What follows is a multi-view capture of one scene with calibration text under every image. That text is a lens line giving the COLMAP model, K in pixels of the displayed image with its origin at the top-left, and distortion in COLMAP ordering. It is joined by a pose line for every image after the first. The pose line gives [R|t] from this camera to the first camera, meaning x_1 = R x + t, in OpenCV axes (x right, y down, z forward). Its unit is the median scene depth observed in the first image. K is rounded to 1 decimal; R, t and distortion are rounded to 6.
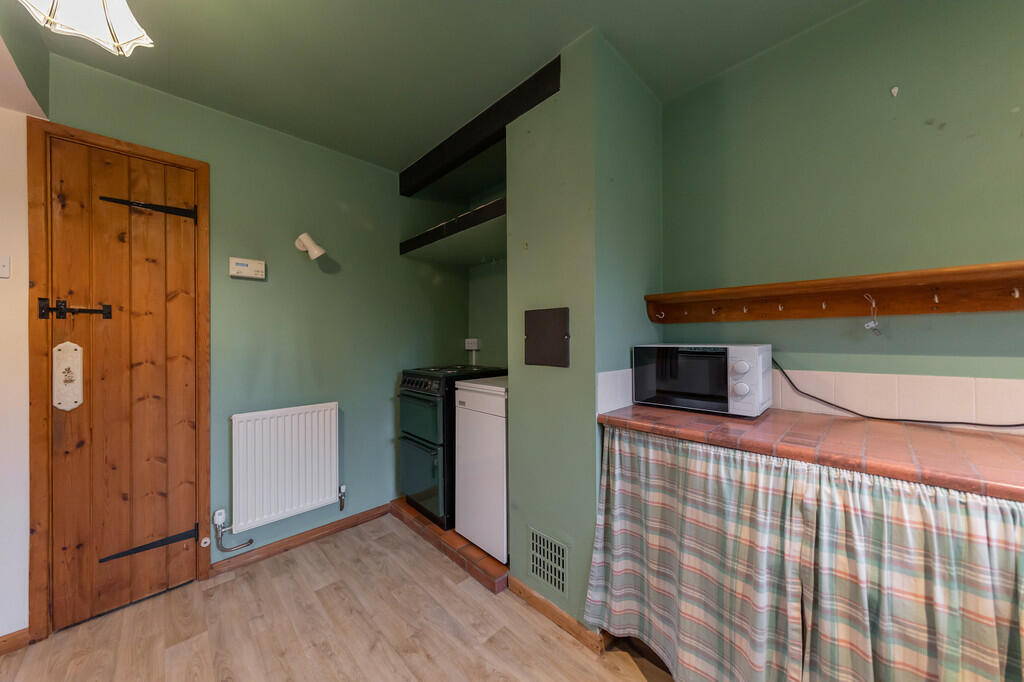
lens RADIAL K [[350.2, 0, 512.0], [0, 350.2, 341.0], [0, 0, 1]] dist [0.000626, 0.000028]
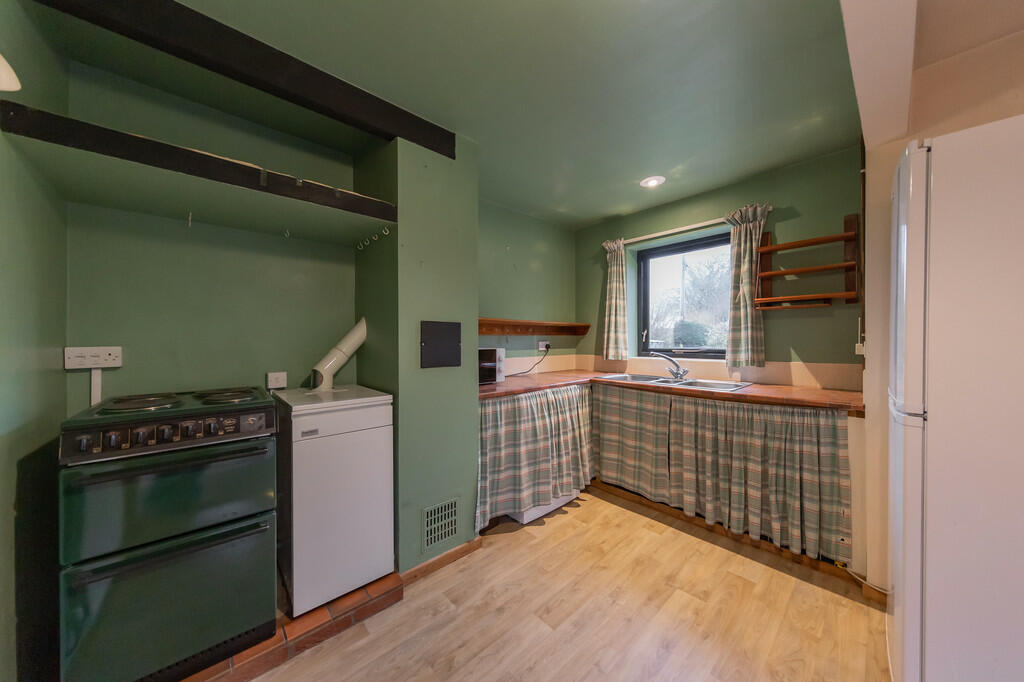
lens RADIAL K [[343.9, 0, 512.0], [0, 343.9, 341.0], [0, 0, 1]] dist [-0.000065, 0.000009]
pose [[0.032616, -0.004131, 0.999459, -1.199278], [0.004234, 0.999983, 0.003995, -0.028224], [-0.999459, 0.004102, 0.032633, 0.758986]]
